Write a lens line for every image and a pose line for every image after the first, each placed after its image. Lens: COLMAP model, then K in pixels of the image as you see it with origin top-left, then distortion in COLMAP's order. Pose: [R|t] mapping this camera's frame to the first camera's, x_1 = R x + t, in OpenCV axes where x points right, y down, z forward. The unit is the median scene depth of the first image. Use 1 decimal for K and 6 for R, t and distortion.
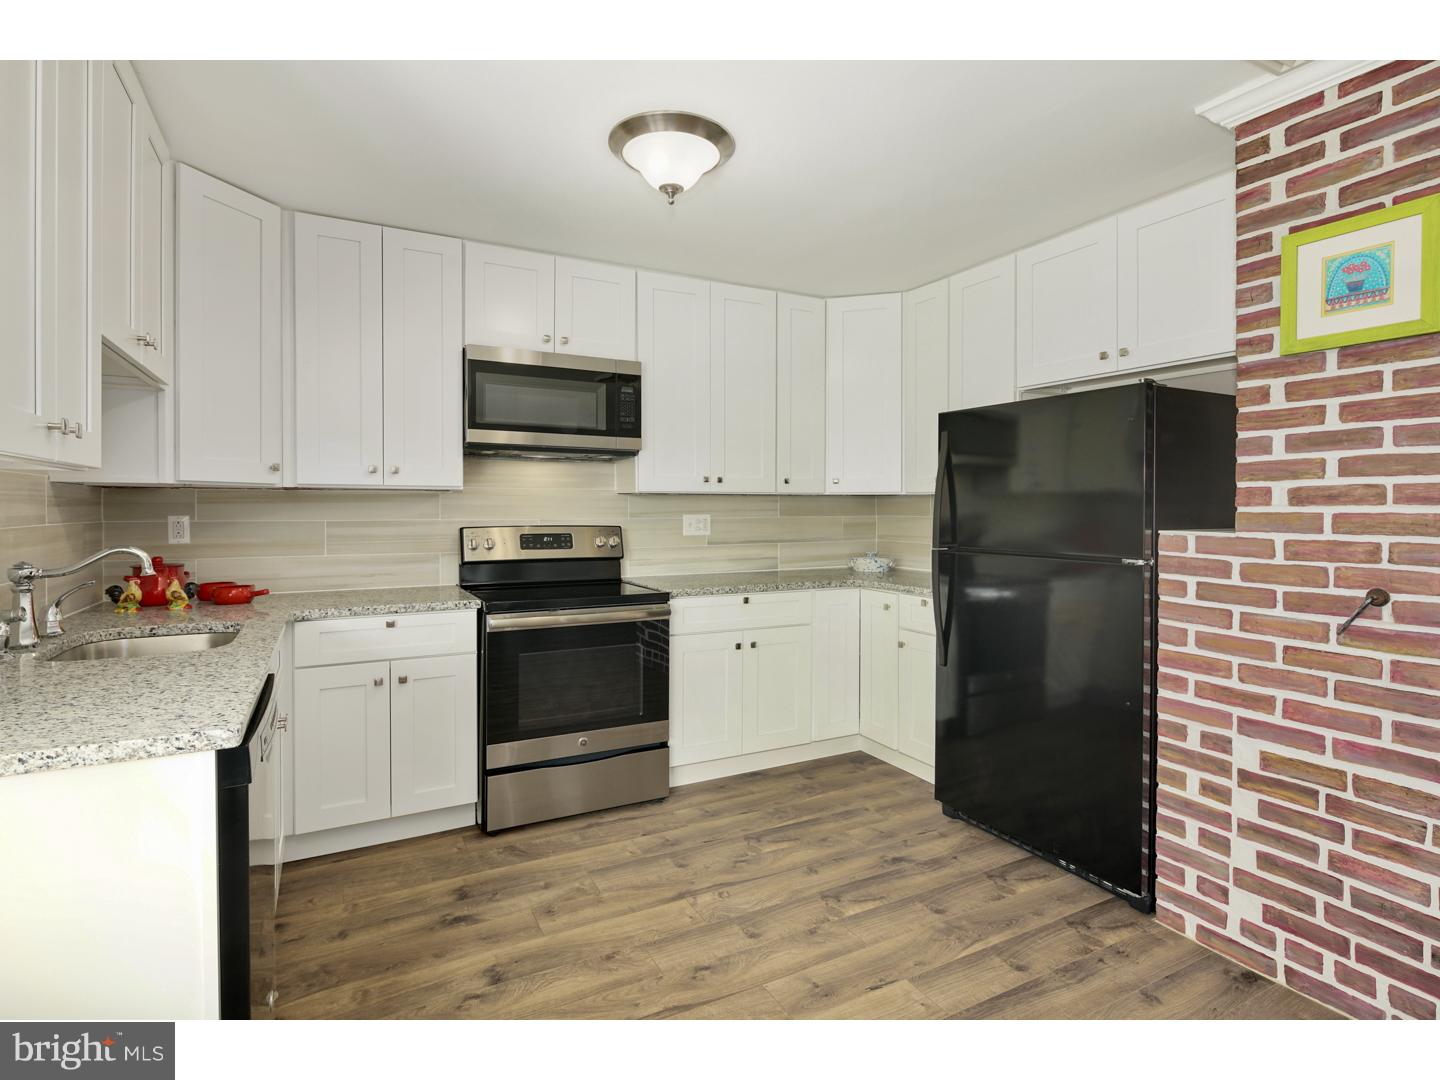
lens RADIAL K [[719.1, 0, 706.1], [0, 719.1, 514.8], [0, 0, 1]] dist [0.005315, -0.000707]
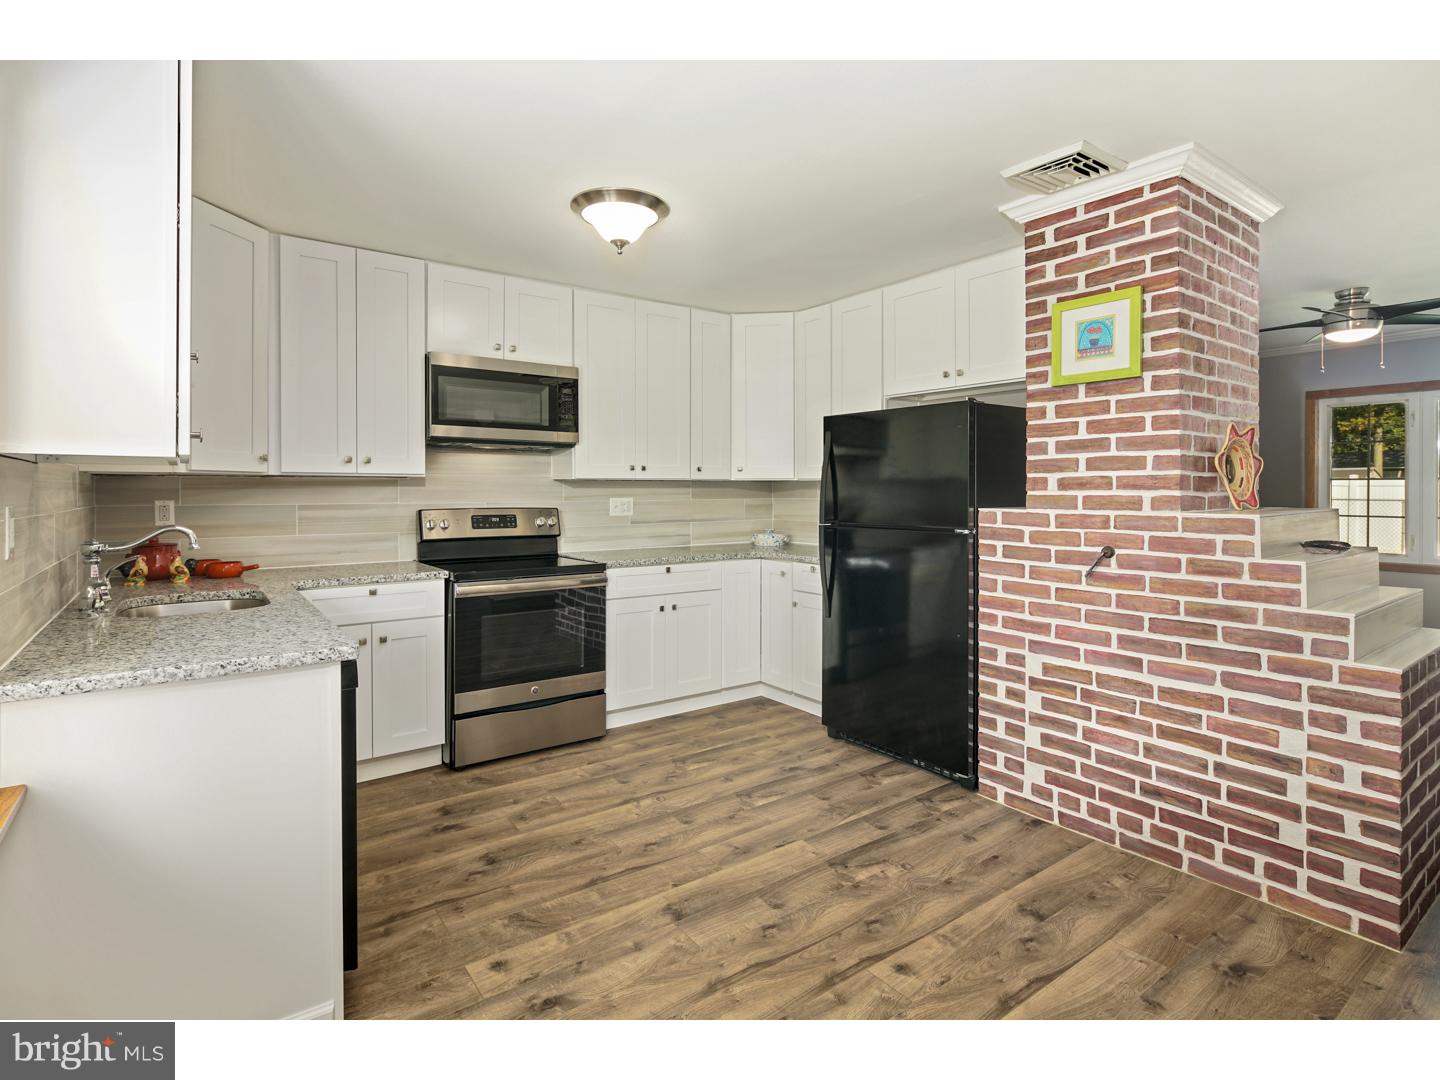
lens RADIAL K [[719.1, 0, 693.8], [0, 719.1, 493.1], [0, 0, 1]] dist [0.005315, -0.000707]
pose [[0.991182, -0.002551, 0.132484, -0.078131], [0.003449, 0.999973, -0.006548, -0.000263], [-0.132464, 0.006948, 0.991164, -0.246138]]
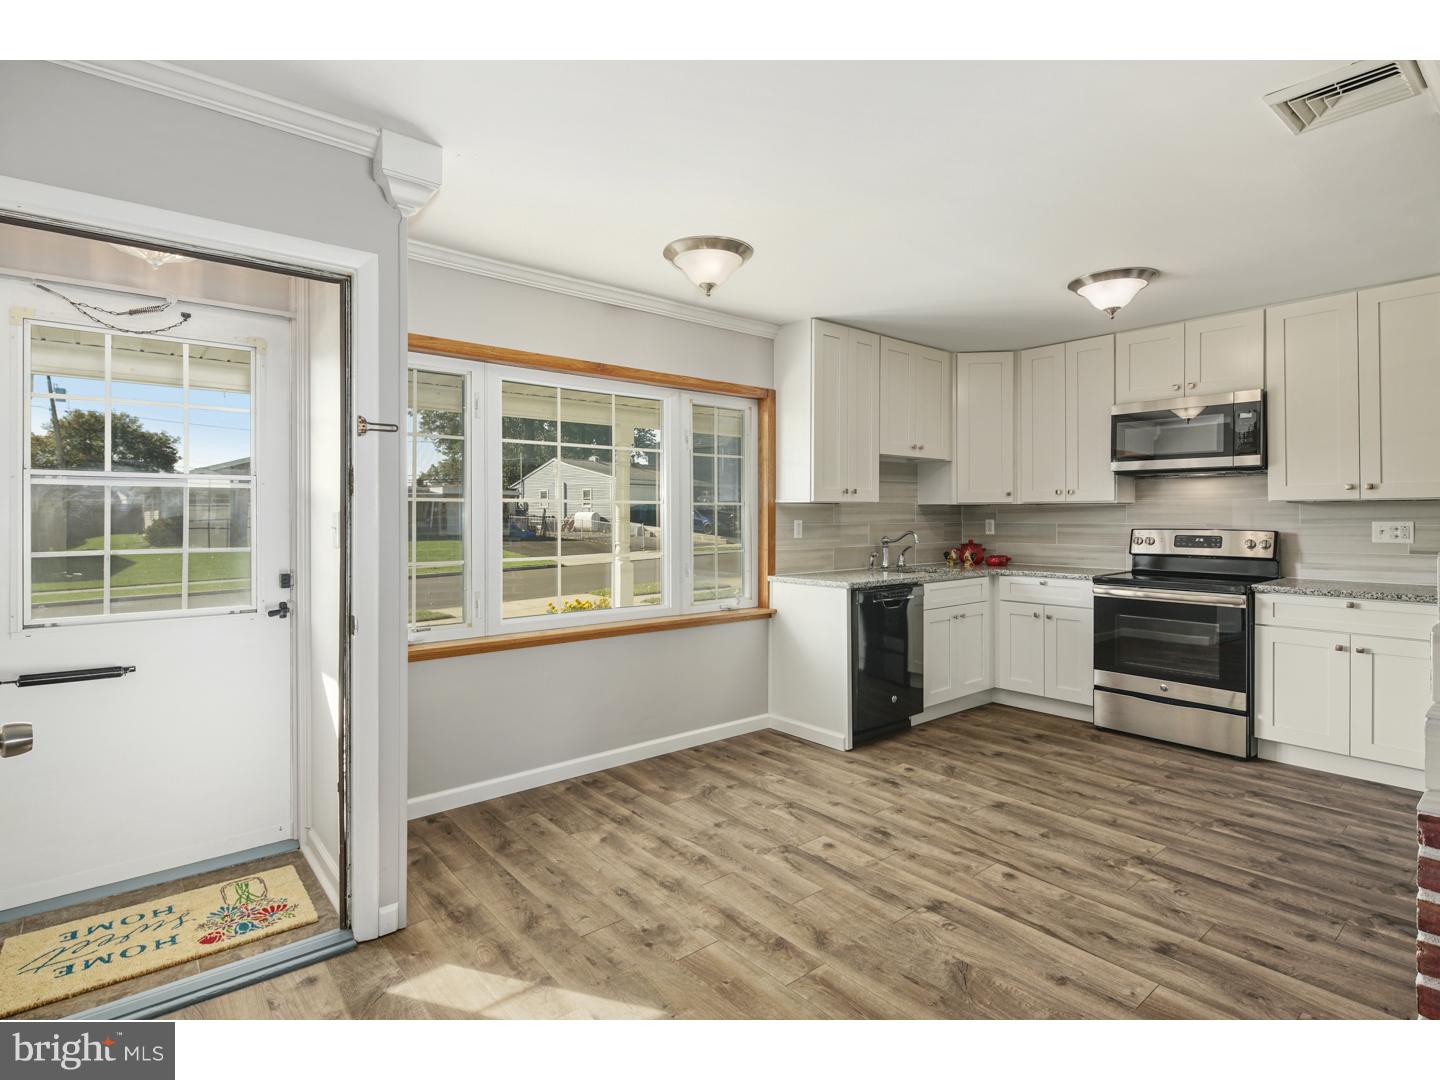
lens RADIAL K [[719.1, 0, 703.2], [0, 719.1, 516.4], [0, 0, 1]] dist [0.005315, -0.000707]
pose [[0.195323, 0.002556, -0.980736, 1.149416], [-0.001418, 0.999996, 0.002323, -0.011735], [0.980738, 0.000937, 0.195326, -0.141335]]
